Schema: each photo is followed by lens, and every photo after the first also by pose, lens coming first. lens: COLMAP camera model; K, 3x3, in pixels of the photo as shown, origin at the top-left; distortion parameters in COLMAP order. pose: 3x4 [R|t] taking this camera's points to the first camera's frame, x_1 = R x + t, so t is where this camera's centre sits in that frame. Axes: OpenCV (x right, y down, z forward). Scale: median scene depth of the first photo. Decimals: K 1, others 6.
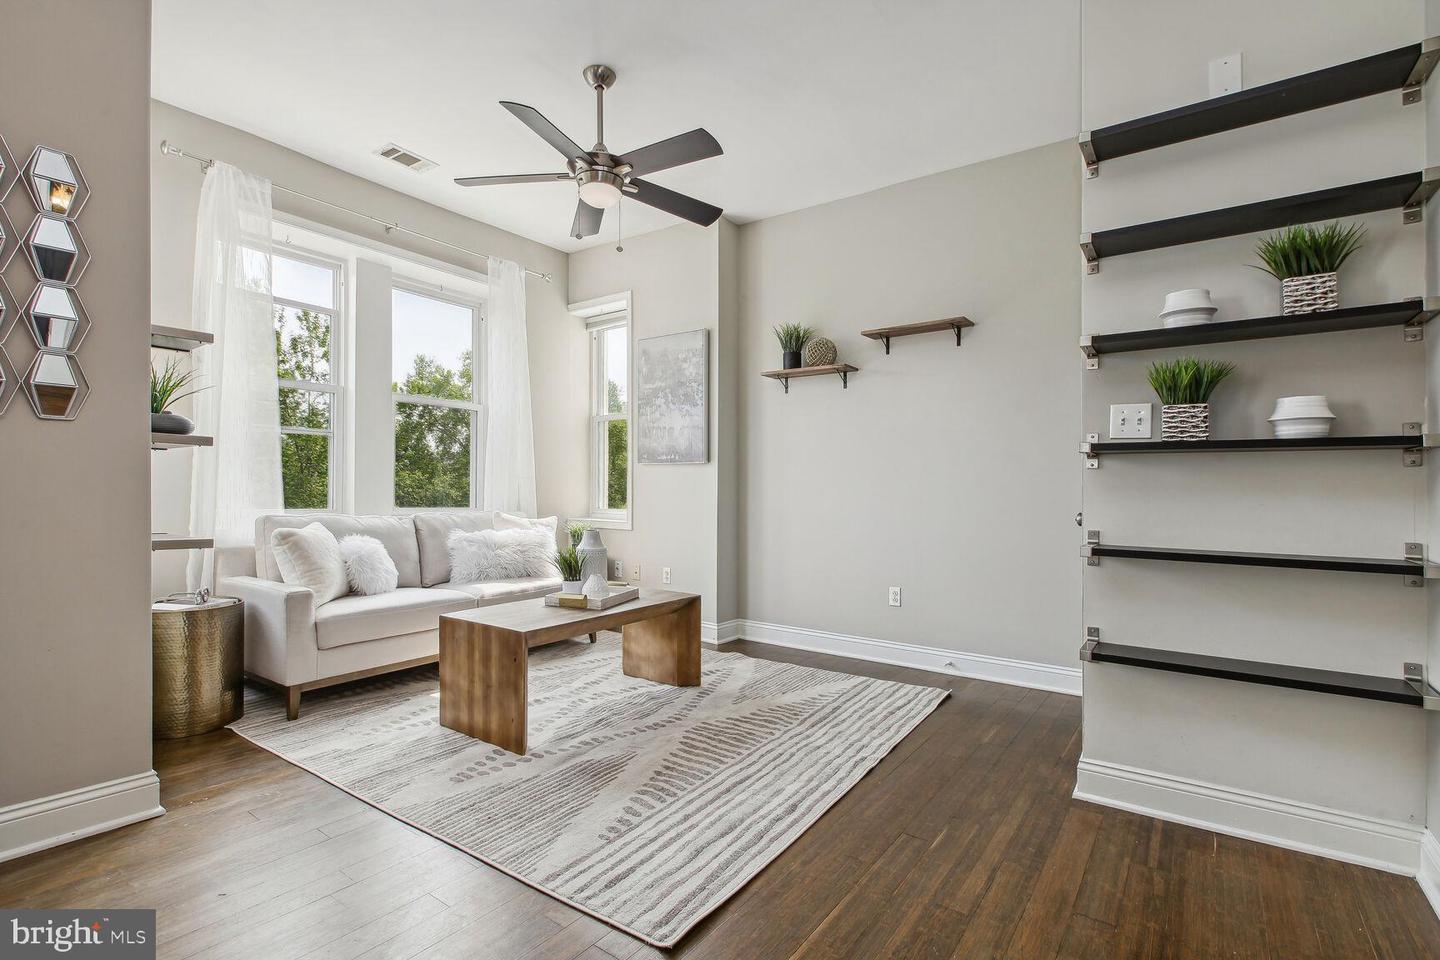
lens RADIAL K [[682.3, 0, 715.3], [0, 682.3, 486.8], [0, 0, 1]] dist [0.002772, -0.000486]
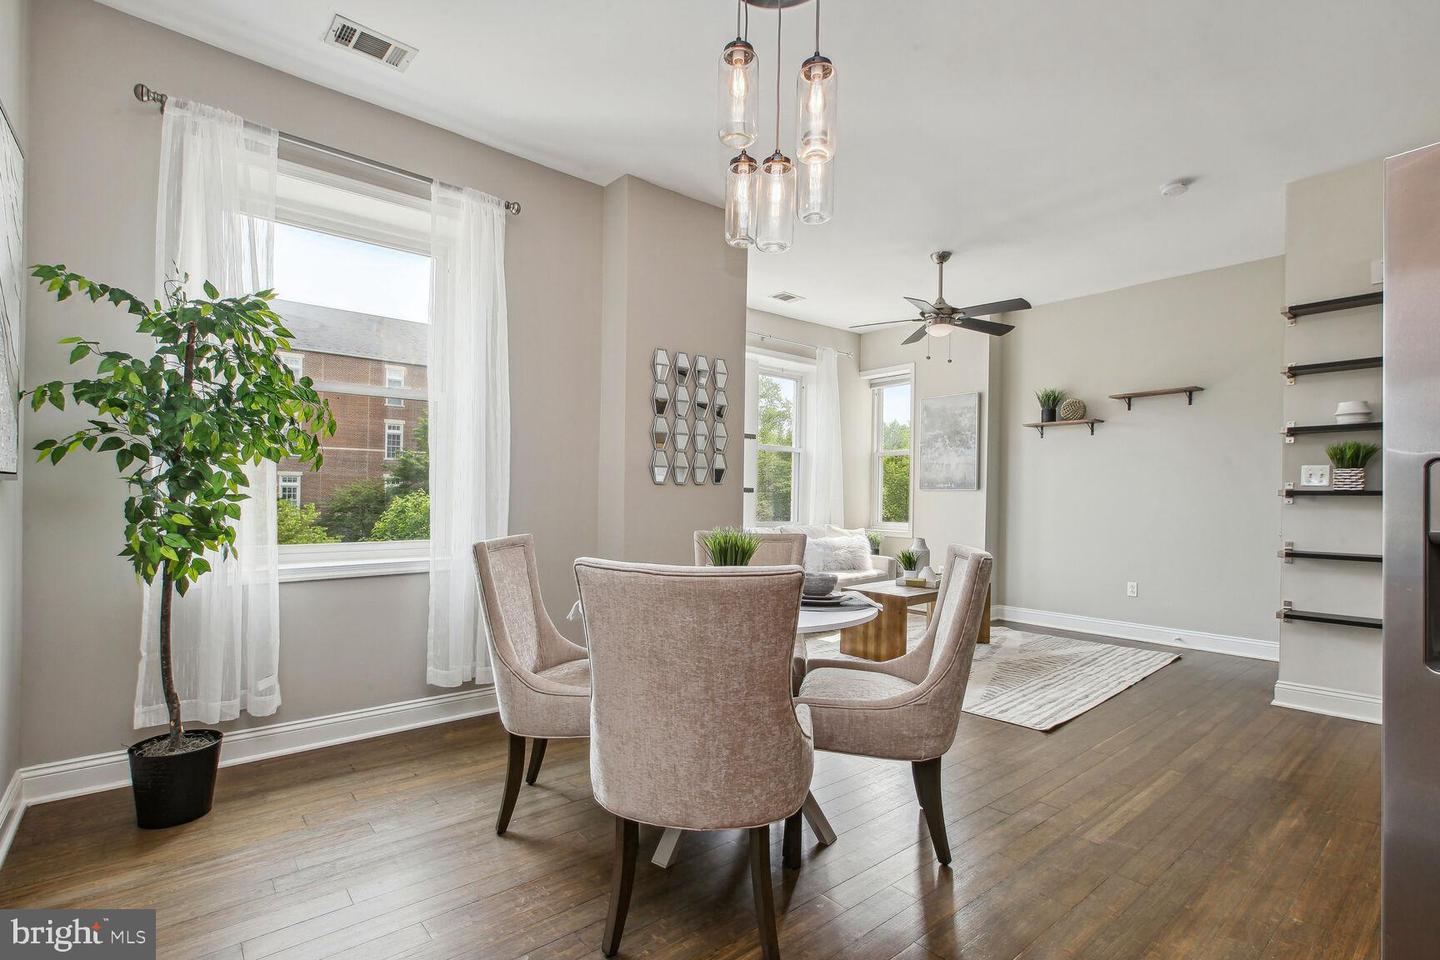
lens RADIAL K [[682.3, 0, 720.5], [0, 682.3, 514.1], [0, 0, 1]] dist [0.002772, -0.000486]
pose [[0.971865, 0.002137, -0.235530, -0.249192], [0.004639, 0.999591, 0.028208, -0.036007], [0.235494, -0.028507, 0.971458, -0.591423]]
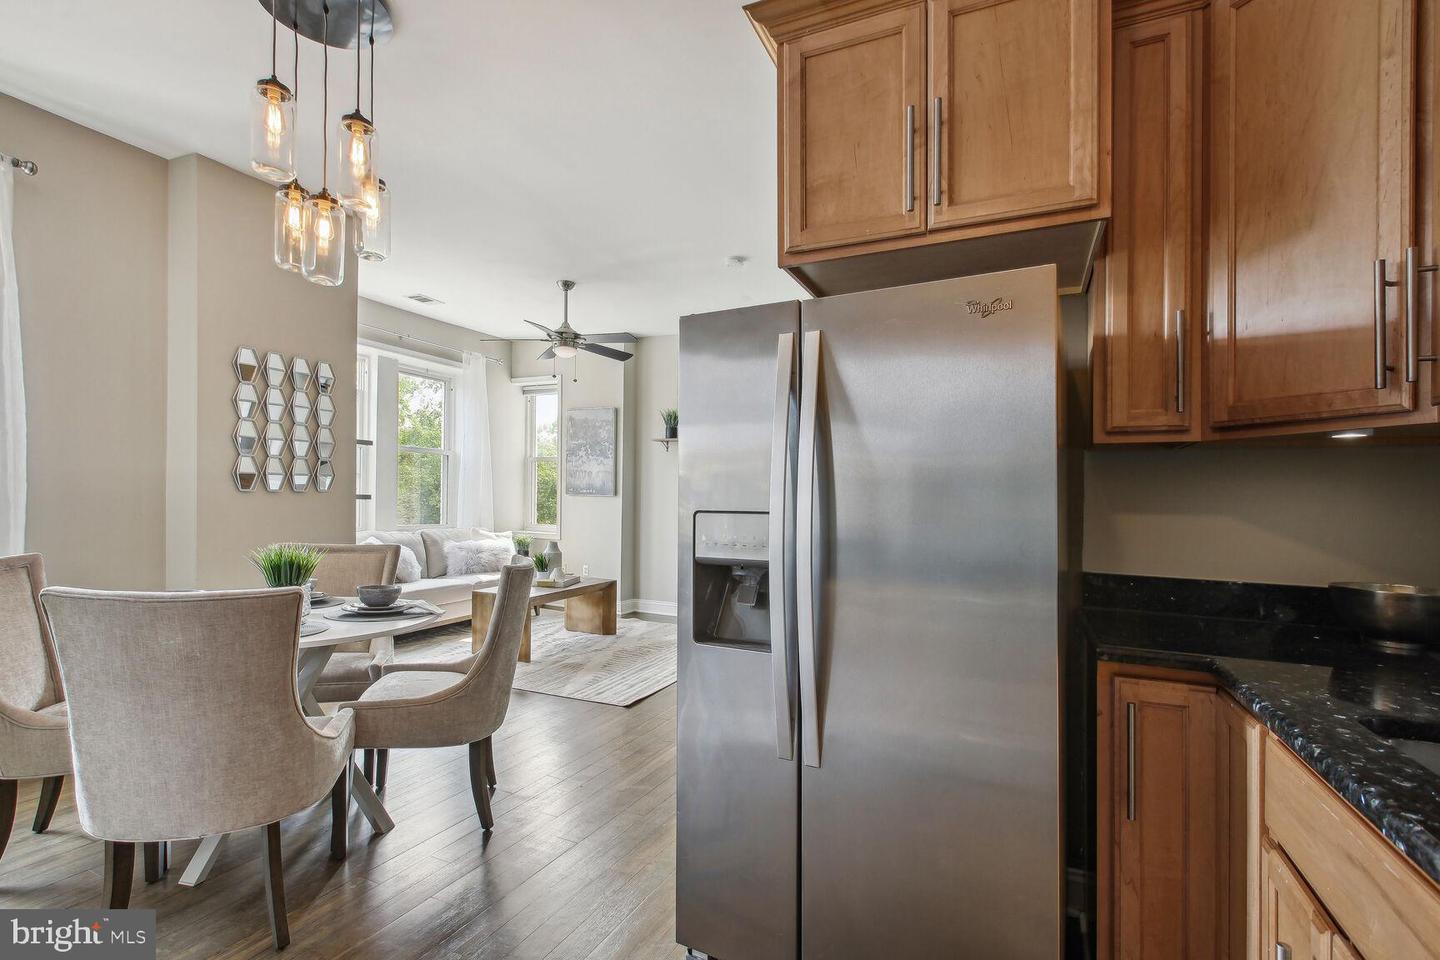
lens RADIAL K [[682.3, 0, 718.4], [0, 682.3, 520.6], [0, 0, 1]] dist [0.002772, -0.000486]
pose [[0.981312, 0.004856, 0.192361, -0.101881], [-0.013345, 0.998992, 0.042860, -0.063492], [-0.191959, -0.044626, 0.980388, -0.695408]]
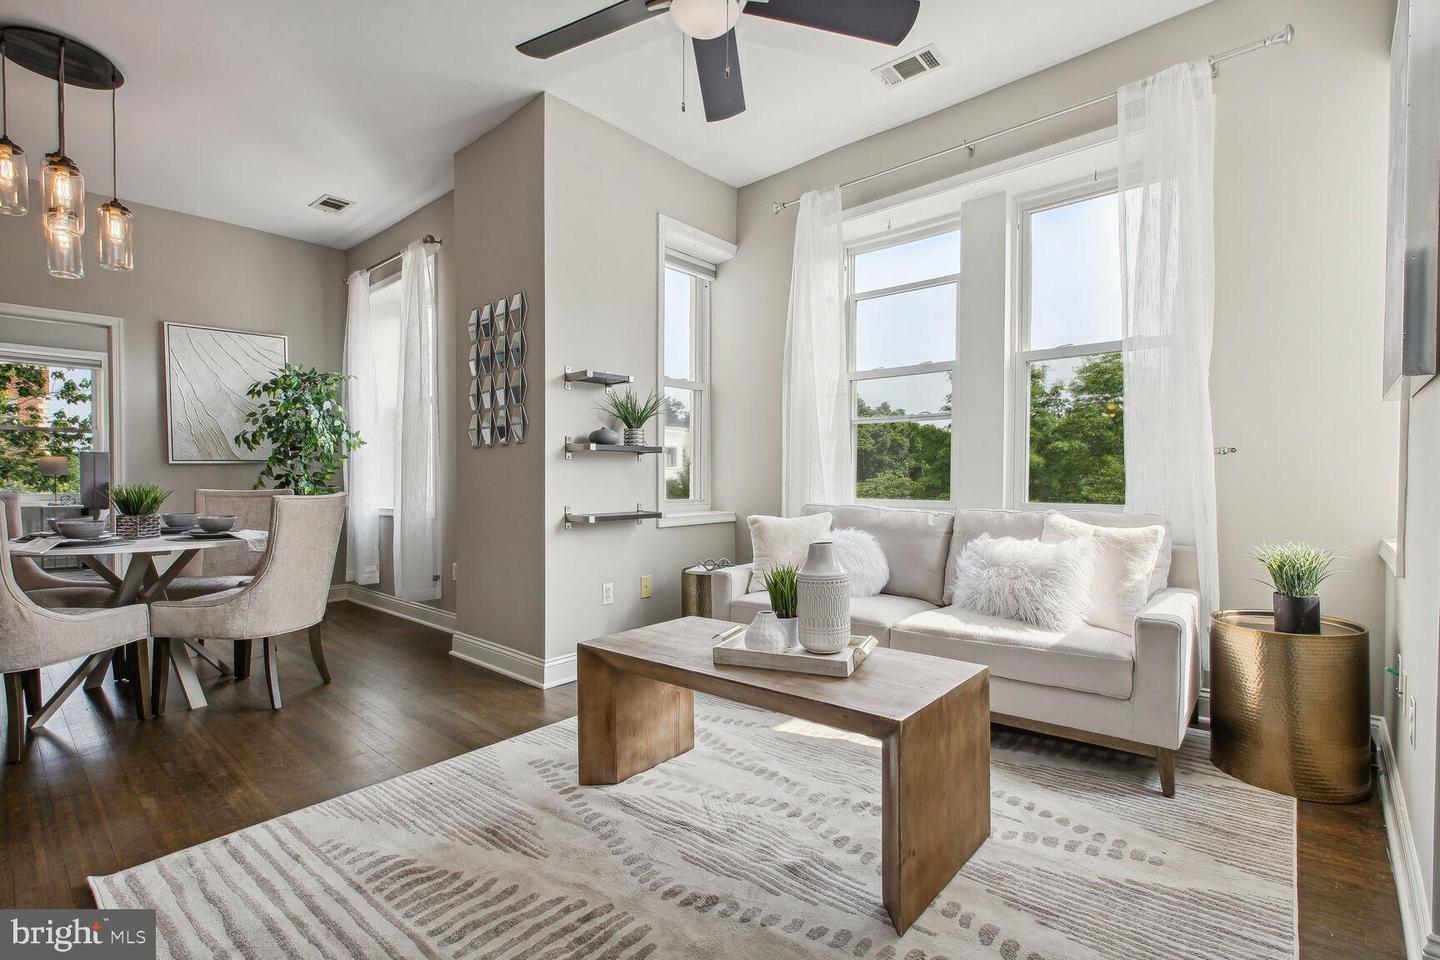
lens RADIAL K [[682.3, 0, 725.4], [0, 682.3, 491.3], [0, 0, 1]] dist [0.002772, -0.000486]
pose [[-0.113465, 0.004059, -0.993534, 0.404888], [0.010140, 0.999944, 0.002927, 0.017013], [0.993490, -0.009742, -0.113500, 0.944310]]
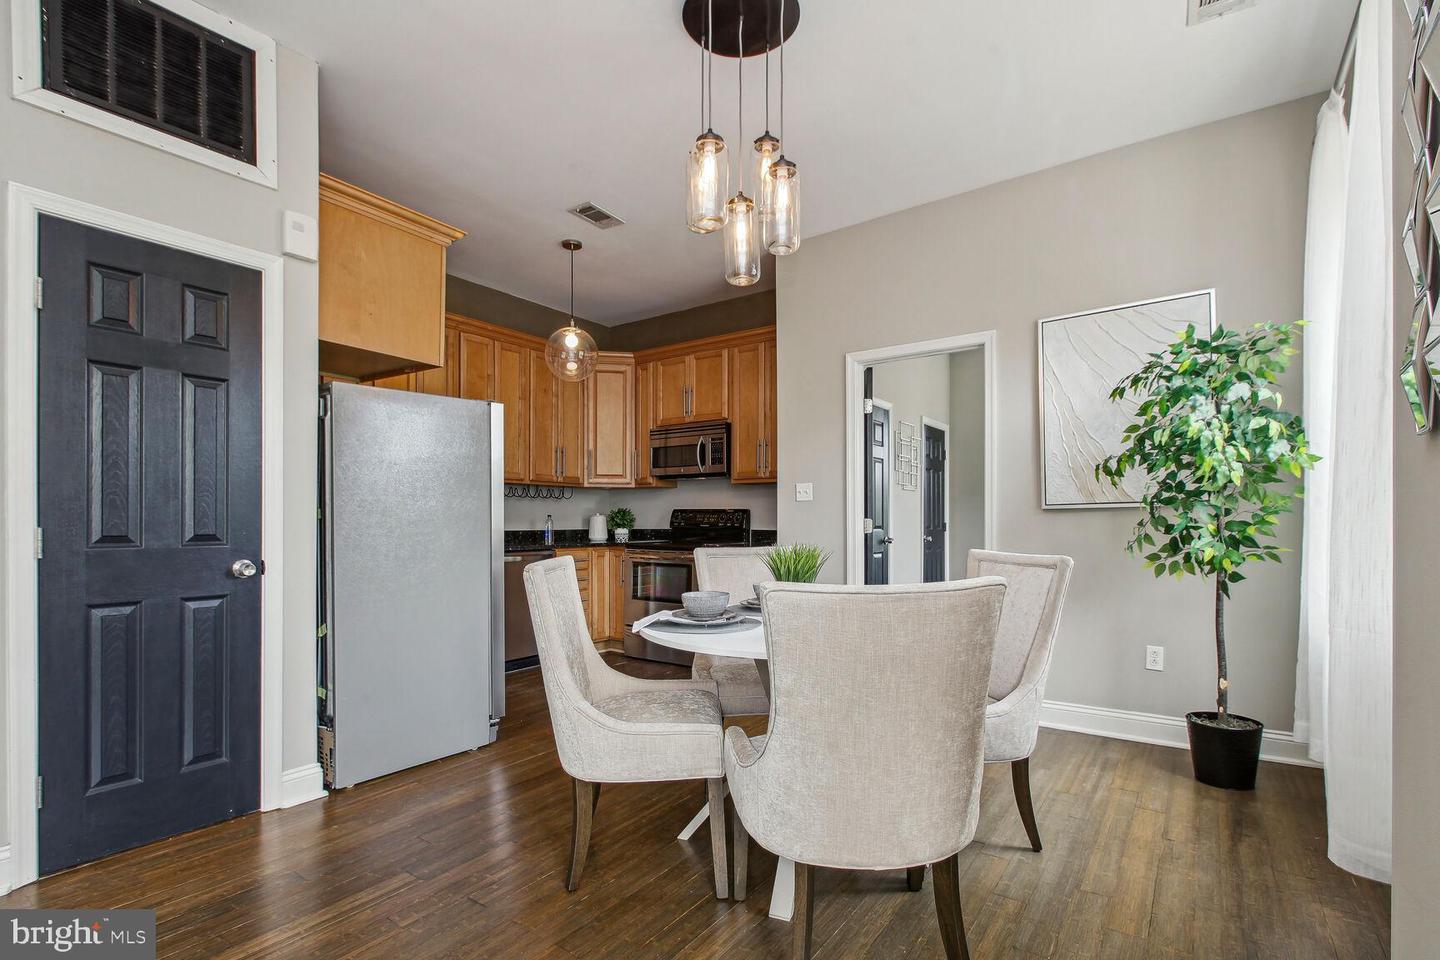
lens RADIAL K [[682.3, 0, 701.9], [0, 682.3, 492.9], [0, 0, 1]] dist [0.002772, -0.000486]
pose [[-0.999599, -0.010662, 0.026235, -0.325764], [-0.011946, 0.998715, -0.049251, -0.013150], [-0.025676, -0.049544, -0.998442, 0.714055]]
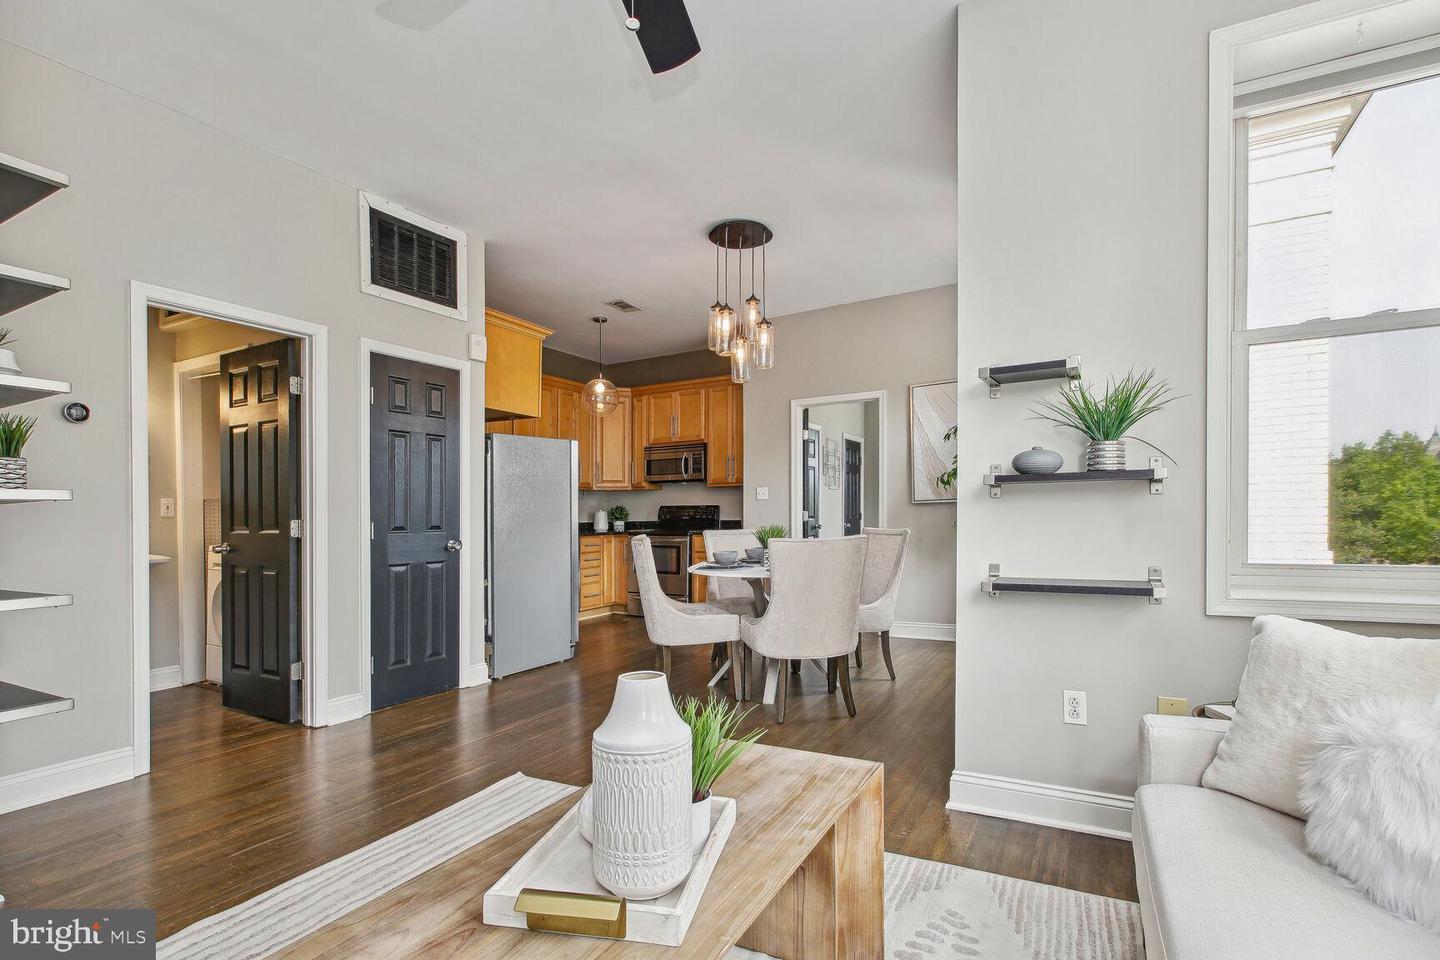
lens RADIAL K [[682.3, 0, 713.9], [0, 682.3, 525.2], [0, 0, 1]] dist [0.002772, -0.000486]
pose [[-0.995925, 0.004306, -0.090084, -0.187810], [0.003754, 0.999973, 0.006300, -0.005343], [0.090108, 0.005936, -0.995914, 1.257648]]
